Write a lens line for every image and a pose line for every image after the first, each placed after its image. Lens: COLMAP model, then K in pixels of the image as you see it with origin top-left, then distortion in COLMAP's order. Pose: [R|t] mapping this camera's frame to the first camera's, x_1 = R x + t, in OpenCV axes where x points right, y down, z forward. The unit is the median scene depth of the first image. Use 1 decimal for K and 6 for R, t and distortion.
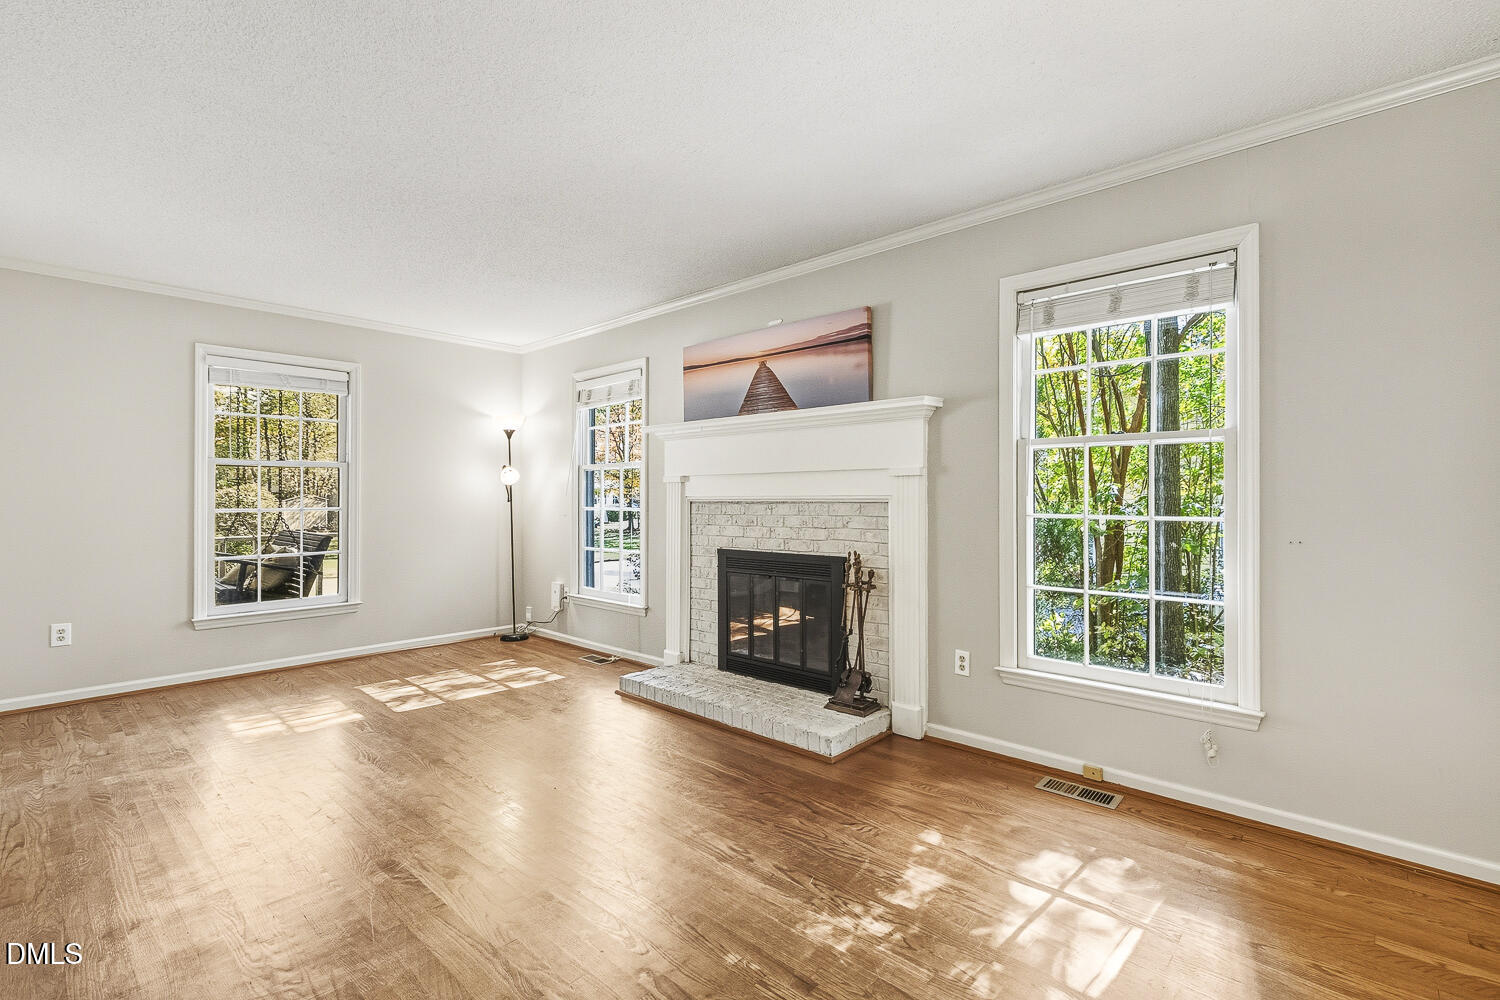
lens RADIAL K [[695.3, 0, 759.2], [0, 695.3, 490.3], [0, 0, 1]] dist [0.000884, 0.001018]
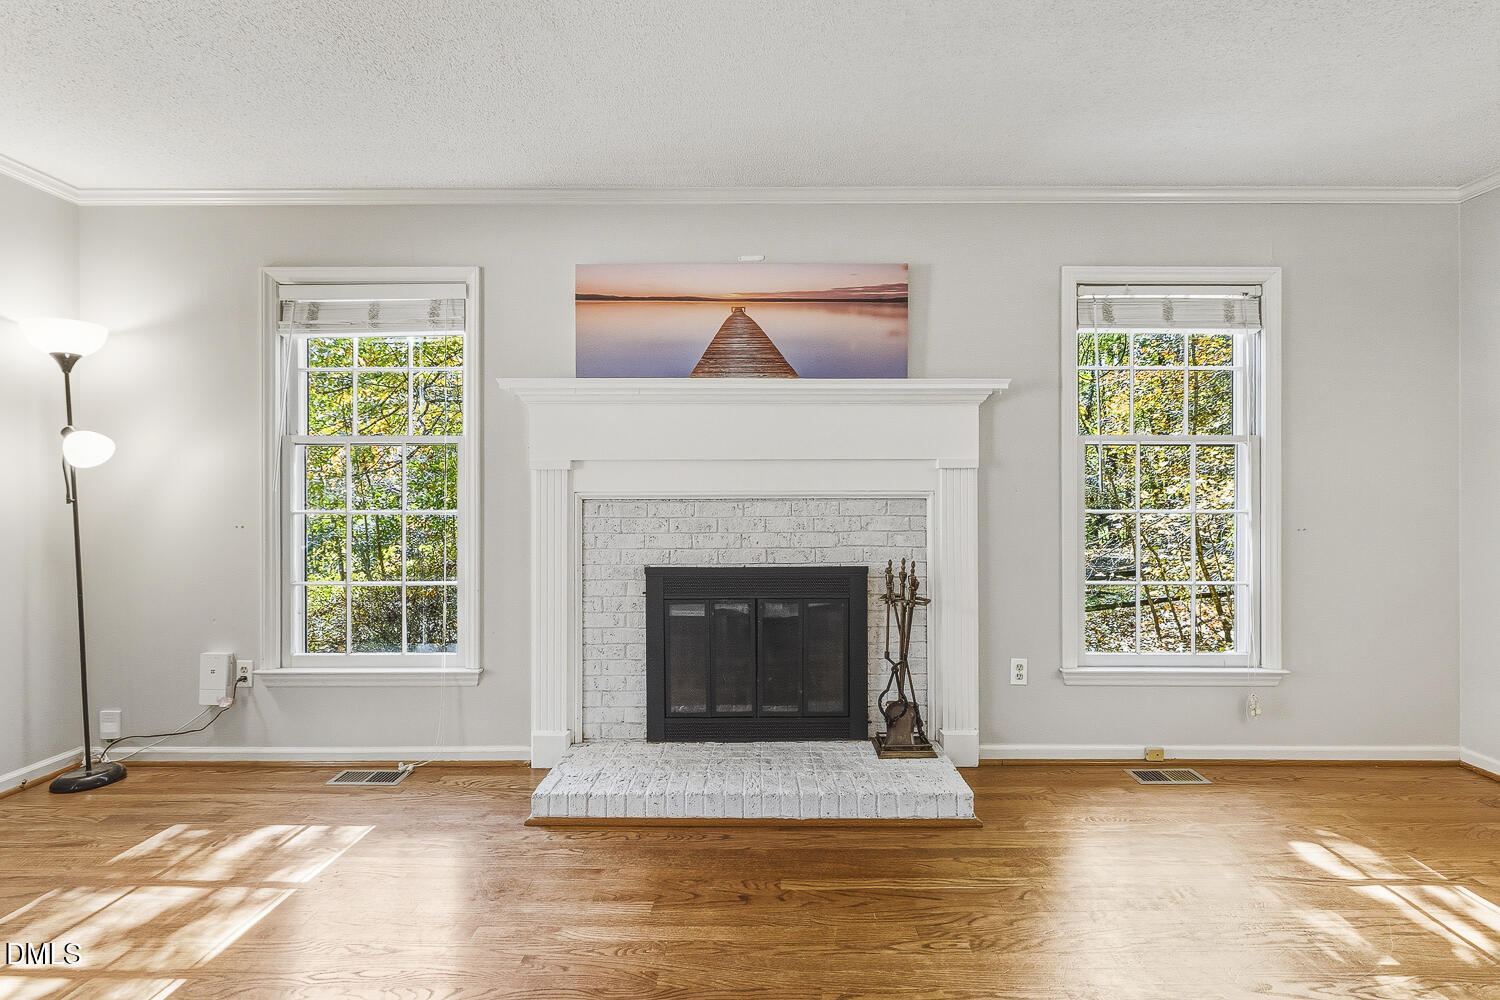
lens RADIAL K [[695.3, 0, 747.5], [0, 695.3, 487.3], [0, 0, 1]] dist [0.000884, 0.001018]
pose [[0.732552, 0.006403, 0.680681, -0.496636], [-0.007181, 0.999973, -0.001679, 0.005626], [-0.680673, -0.003658, 0.732578, 0.465309]]
